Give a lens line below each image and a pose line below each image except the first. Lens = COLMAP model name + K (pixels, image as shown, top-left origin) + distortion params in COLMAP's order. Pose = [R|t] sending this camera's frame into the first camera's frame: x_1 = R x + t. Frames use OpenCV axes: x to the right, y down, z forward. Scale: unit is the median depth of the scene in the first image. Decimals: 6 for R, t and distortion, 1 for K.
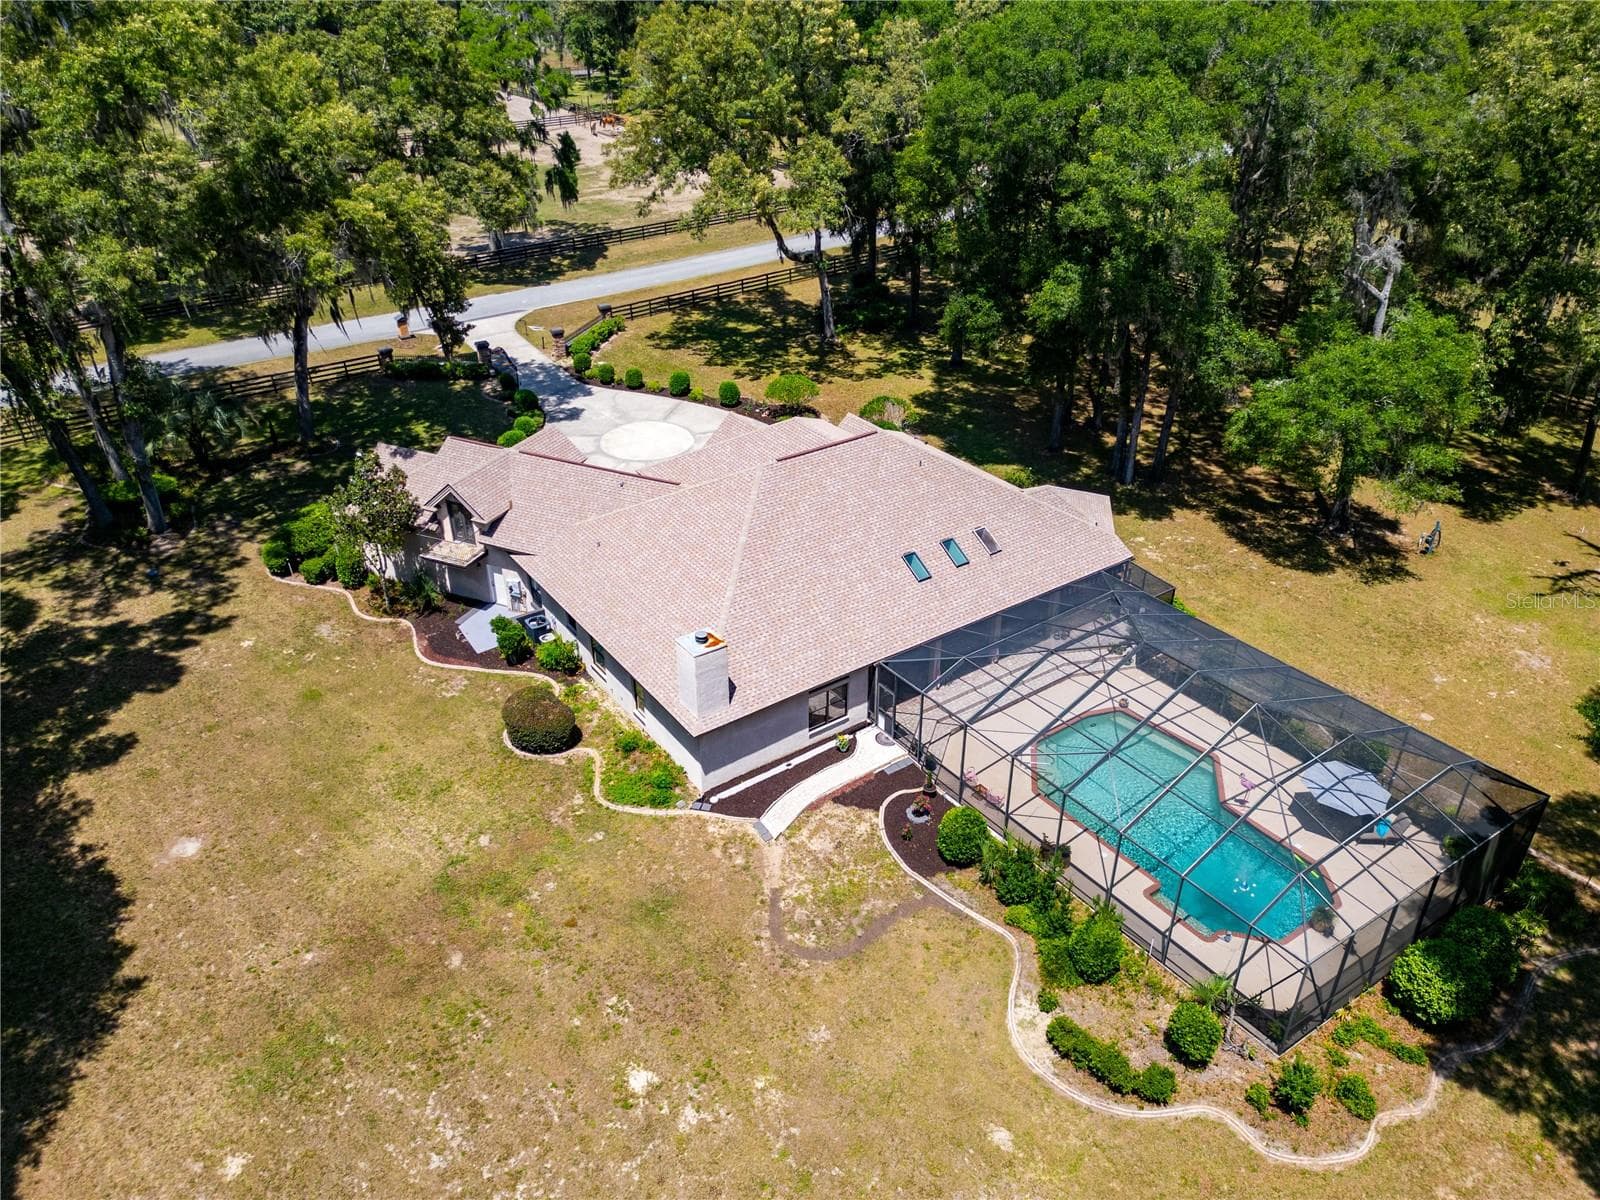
lens RADIAL K [[1100.6, 0, 794.1], [0, 1100.6, 591.8], [0, 0, 1]] dist [0.101768, -0.135161]
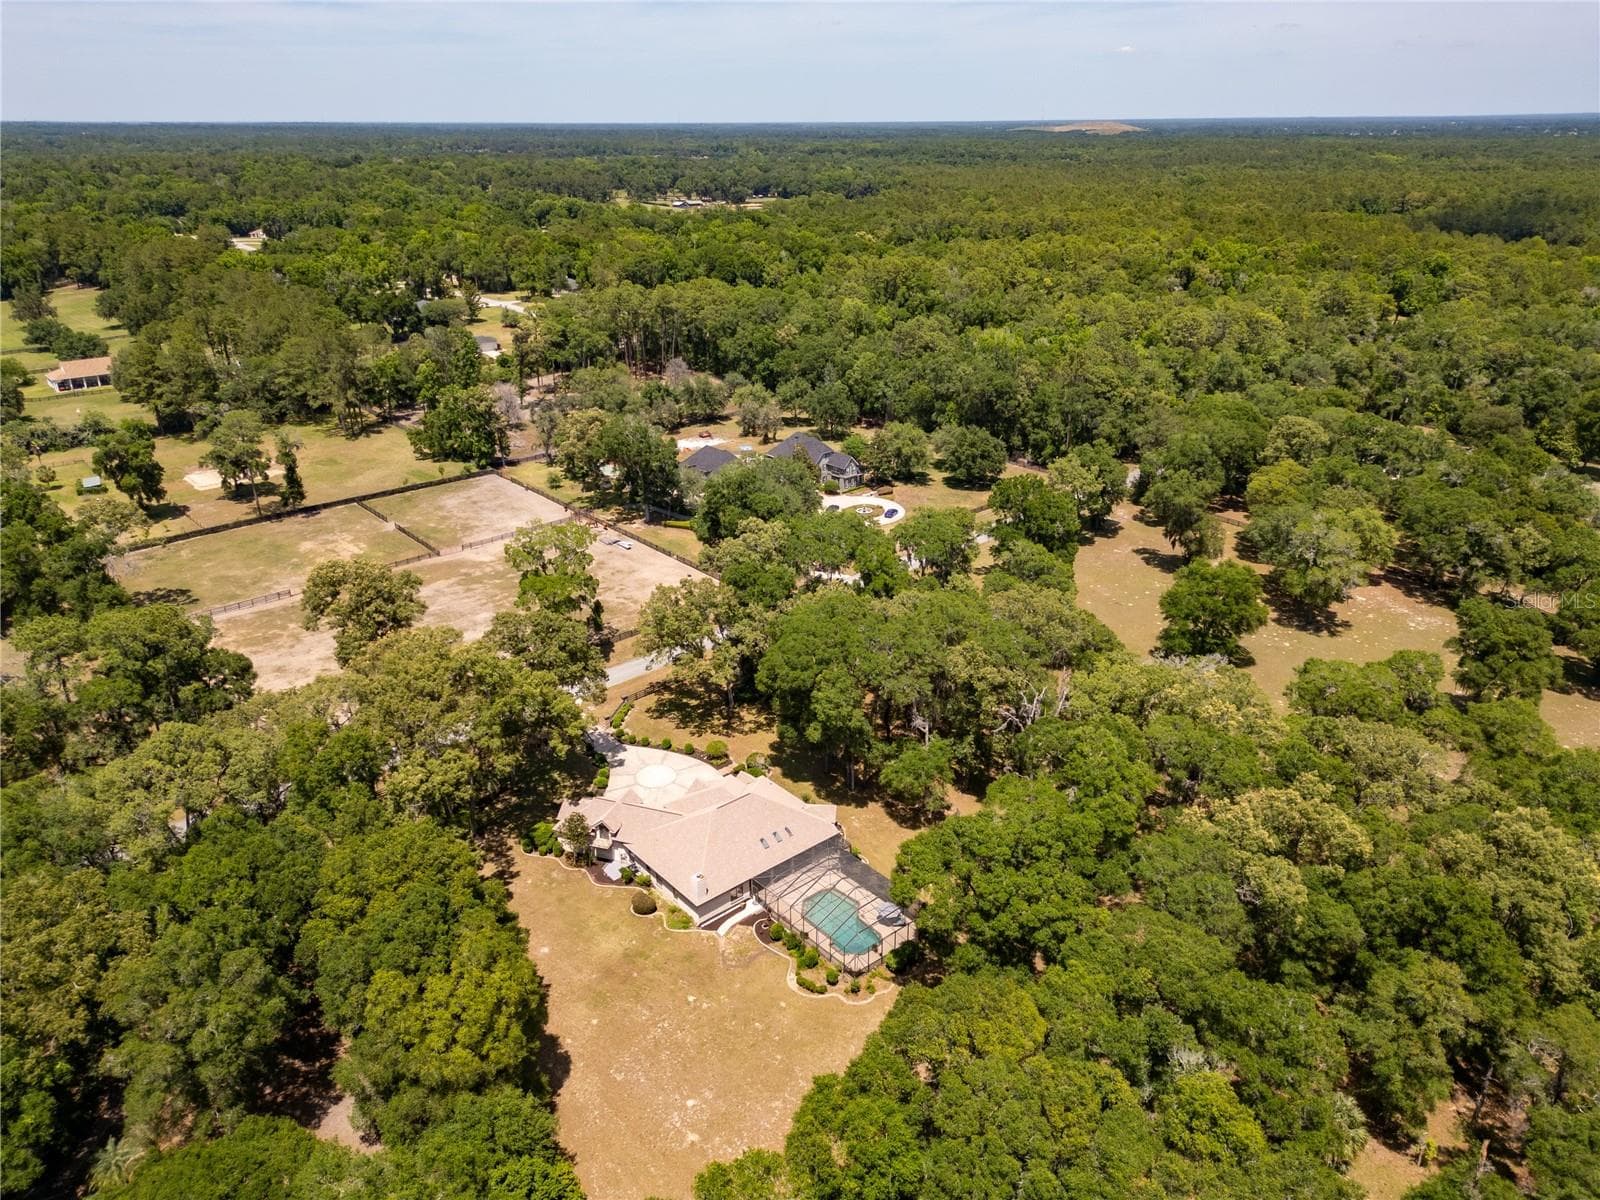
lens RADIAL K [[1100.6, 0, 794.1], [0, 1100.6, 591.8], [0, 0, 1]] dist [0.101768, -0.135161]
pose [[0.995614, -0.034941, 0.086787, -0.046139], [0.046570, 0.989639, -0.135818, -0.282945], [-0.081142, 0.139264, 0.986925, -2.053094]]
